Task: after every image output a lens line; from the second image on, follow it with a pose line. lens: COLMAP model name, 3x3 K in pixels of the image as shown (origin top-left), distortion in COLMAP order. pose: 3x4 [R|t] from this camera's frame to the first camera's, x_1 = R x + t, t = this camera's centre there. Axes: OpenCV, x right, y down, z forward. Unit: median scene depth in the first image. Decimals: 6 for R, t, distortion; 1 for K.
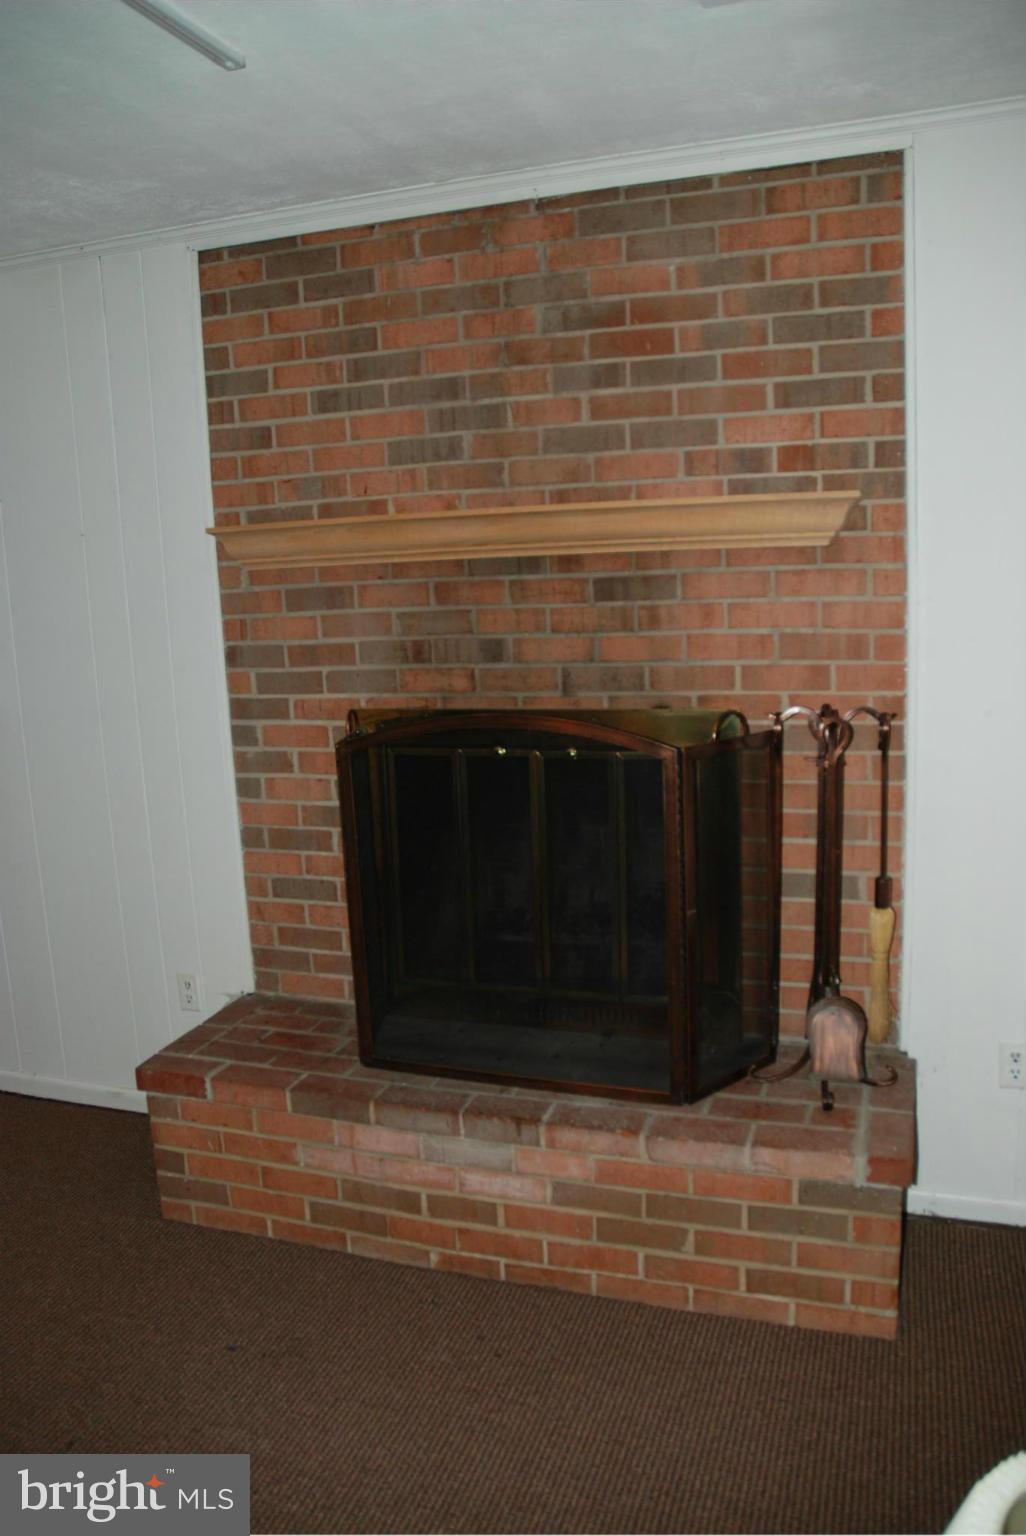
lens RADIAL K [[1246.6, 0, 509.5], [0, 1246.6, 736.1], [0, 0, 1]] dist [-0.180572, 0.226155]
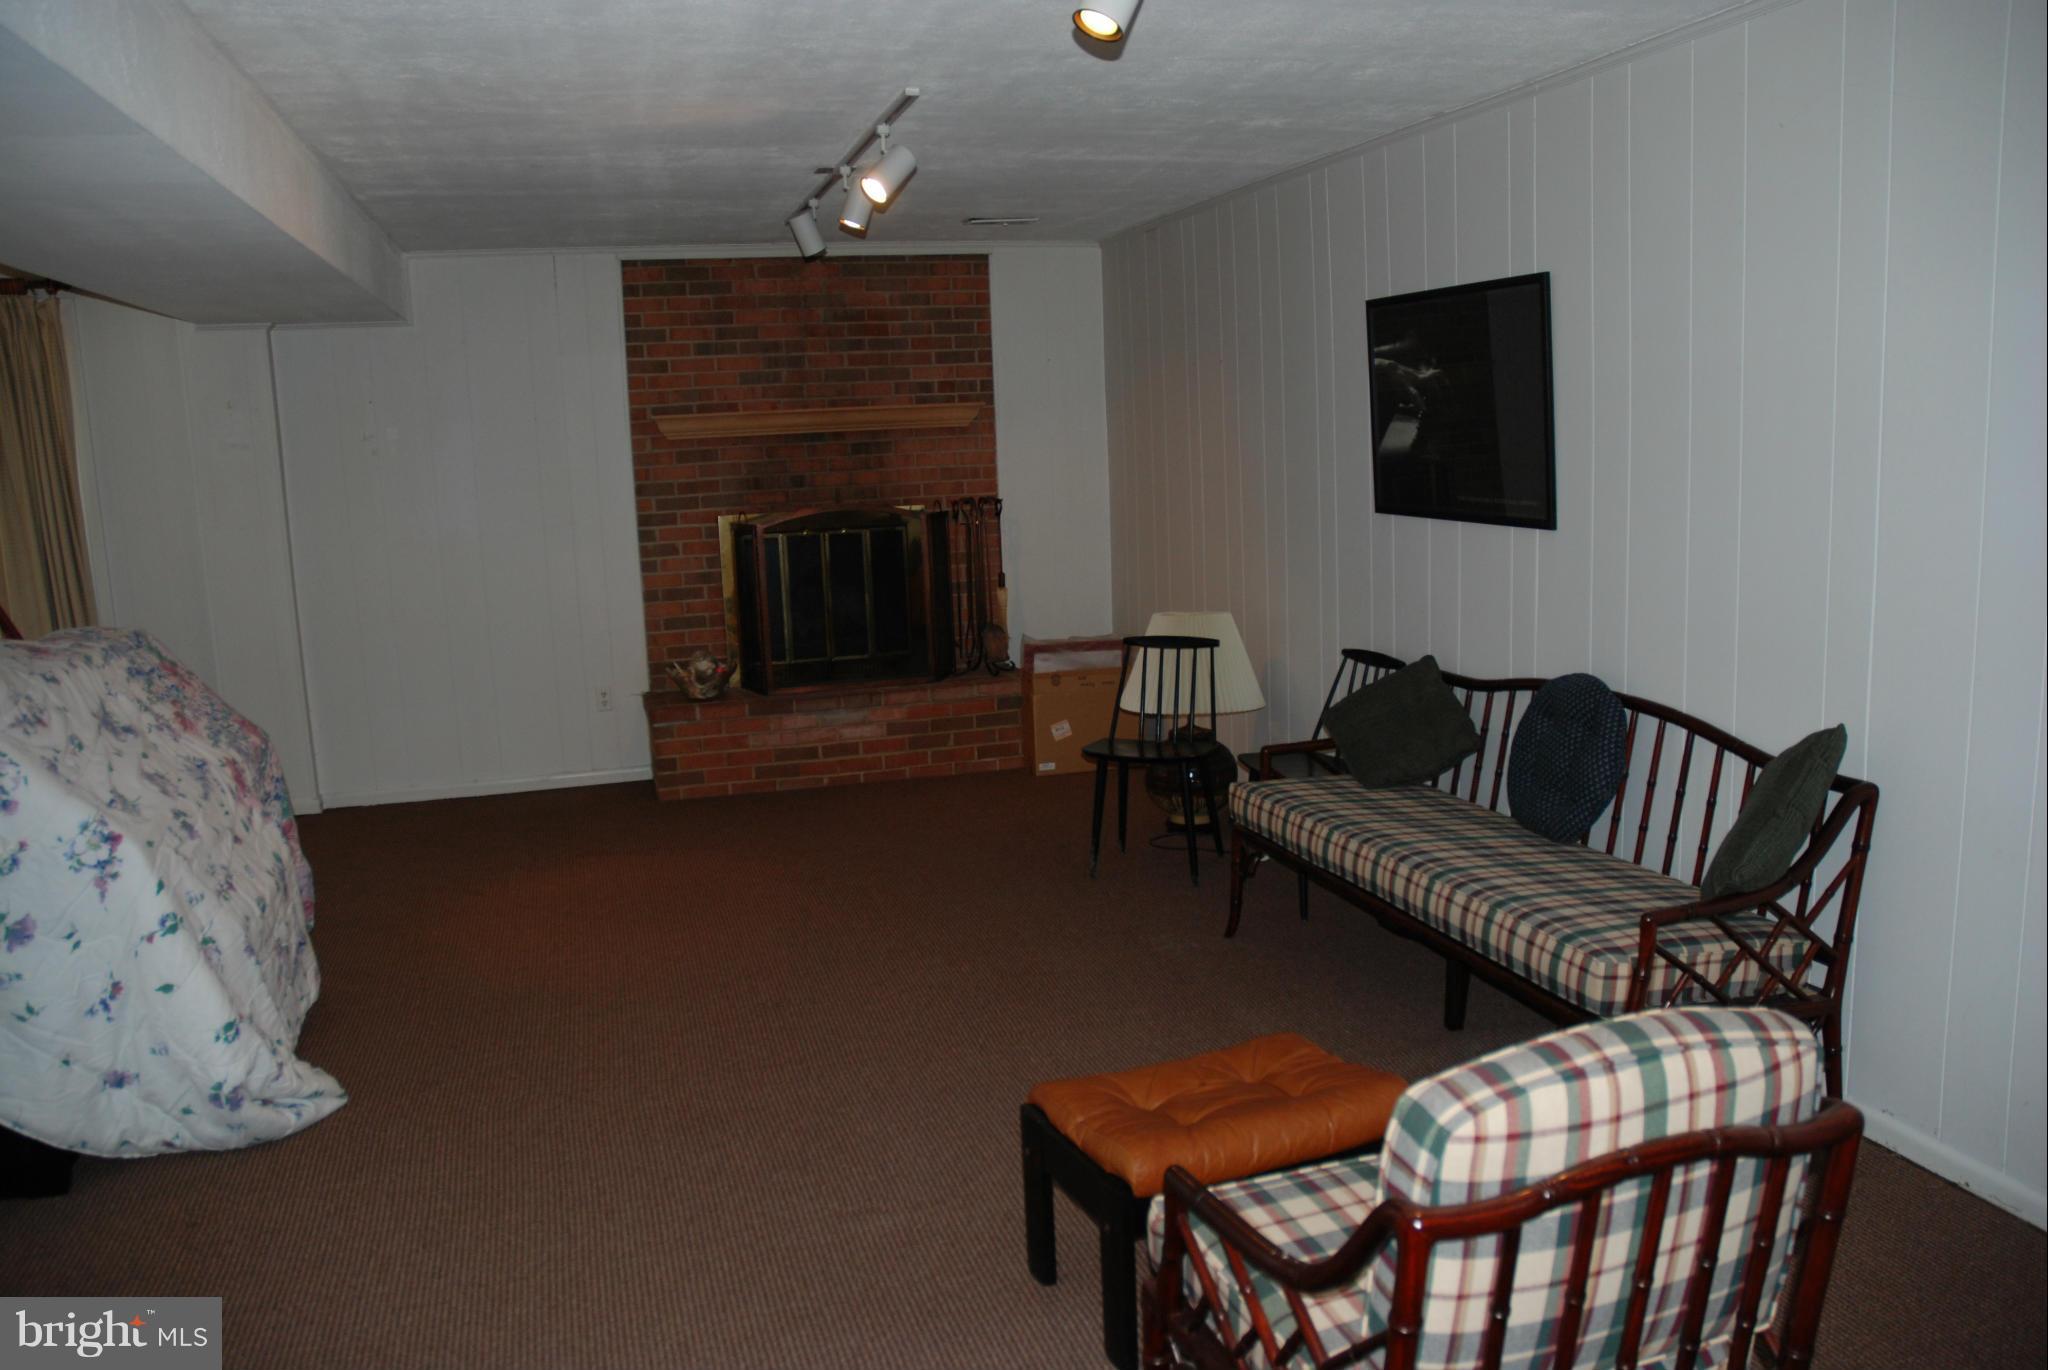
lens RADIAL K [[1662.2, 0, 1025.9], [0, 1662.2, 634.3], [0, 0, 1]] dist [-0.180572, 0.226155]
pose [[0.803781, -0.056352, 0.592250, -1.341708], [0.095457, 0.994822, -0.034895, 0.309216], [-0.587217, 0.084582, 0.804998, -1.336561]]
